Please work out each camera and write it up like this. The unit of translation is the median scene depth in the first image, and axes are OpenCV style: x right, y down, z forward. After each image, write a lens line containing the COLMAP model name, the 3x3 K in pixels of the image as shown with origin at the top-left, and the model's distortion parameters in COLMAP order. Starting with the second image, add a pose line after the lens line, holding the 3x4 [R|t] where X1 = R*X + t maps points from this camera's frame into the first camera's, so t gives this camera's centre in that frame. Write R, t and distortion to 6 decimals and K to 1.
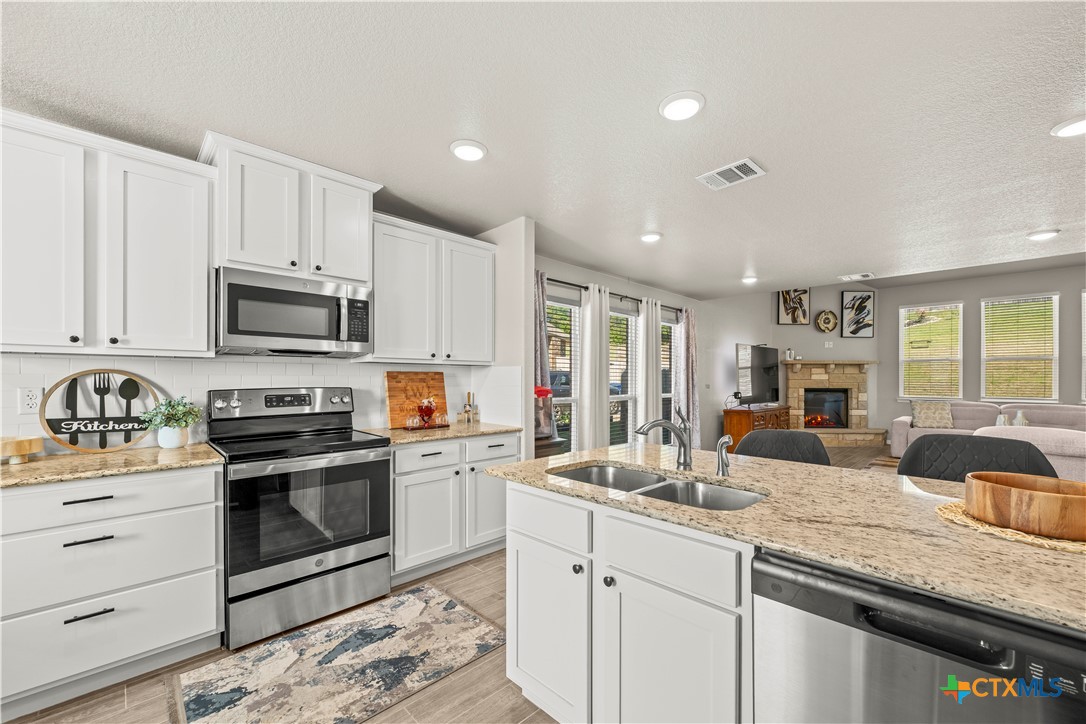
lens RADIAL K [[431.7, 0, 546.4], [0, 431.7, 381.4], [0, 0, 1]] dist [-0.002349, 0.000421]
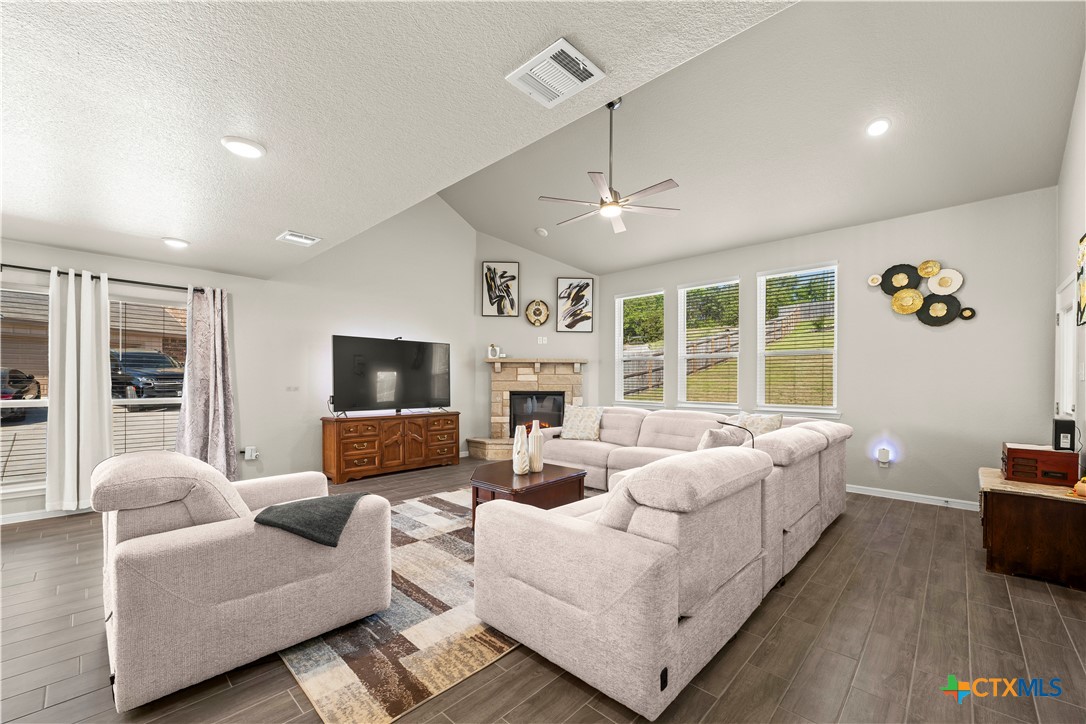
lens RADIAL K [[431.7, 0, 548.5], [0, 431.7, 384.5], [0, 0, 1]] dist [-0.002349, 0.000421]
pose [[0.999286, 0.002972, 0.037665, 0.639059], [-0.003046, 0.999994, 0.001913, 0.000905], [-0.037660, -0.002026, 0.999289, 0.144523]]
